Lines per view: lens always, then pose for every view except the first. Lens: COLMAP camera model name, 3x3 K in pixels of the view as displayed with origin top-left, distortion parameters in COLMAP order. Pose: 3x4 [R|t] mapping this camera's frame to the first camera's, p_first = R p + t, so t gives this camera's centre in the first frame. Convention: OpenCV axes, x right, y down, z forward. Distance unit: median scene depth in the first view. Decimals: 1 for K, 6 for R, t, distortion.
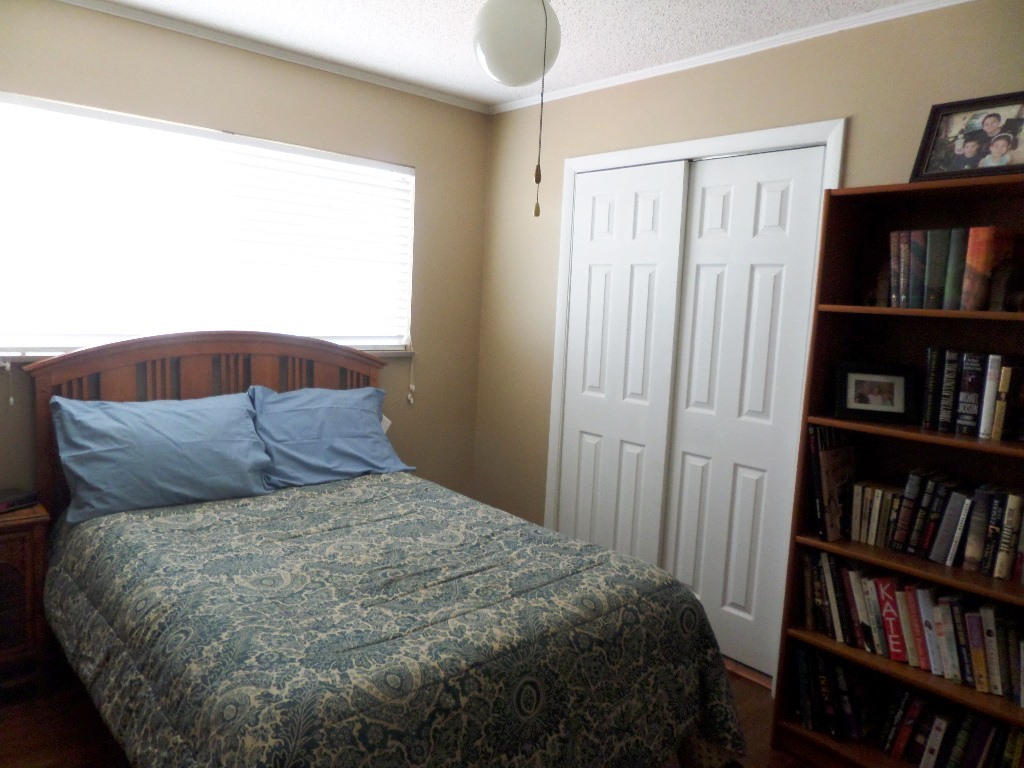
lens RADIAL K [[737.3, 0, 512.4], [0, 737.3, 385.1], [0, 0, 1]] dist [0.020612, -0.017404]
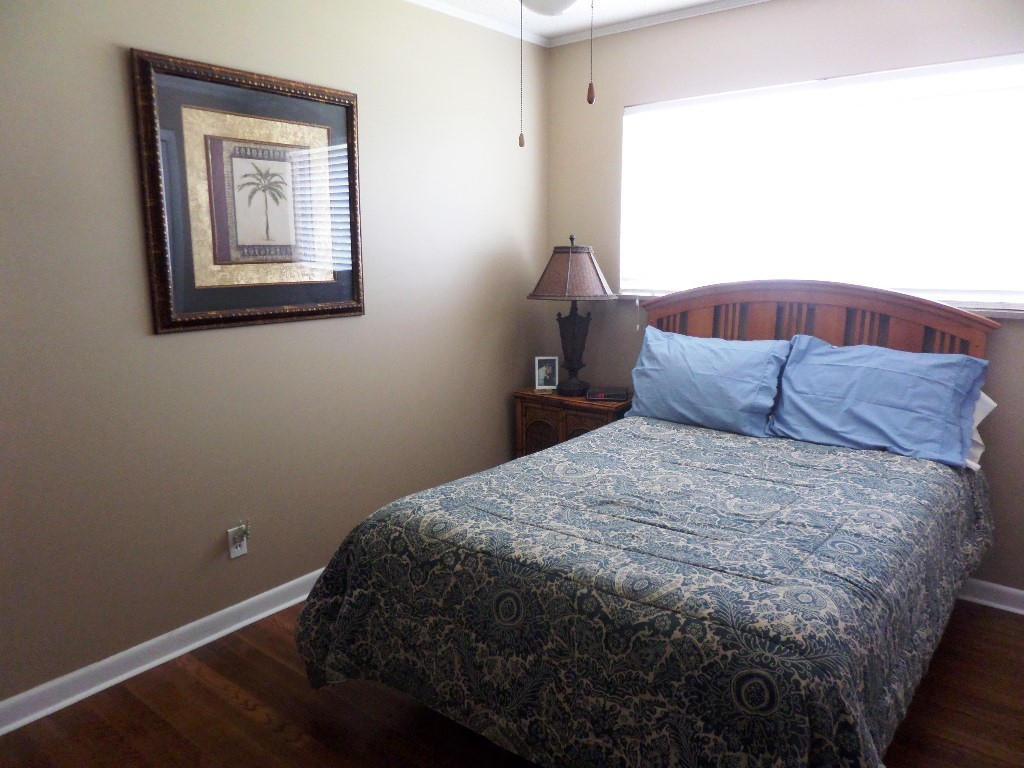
lens RADIAL K [[737.3, 0, 512.4], [0, 737.3, 388.1], [0, 0, 1]] dist [0.020612, -0.017404]
pose [[0.171639, 0.138921, -0.975316, 0.718465], [-0.101617, 0.987224, 0.122734, -0.014217], [0.979905, 0.078043, 0.183563, 0.556441]]
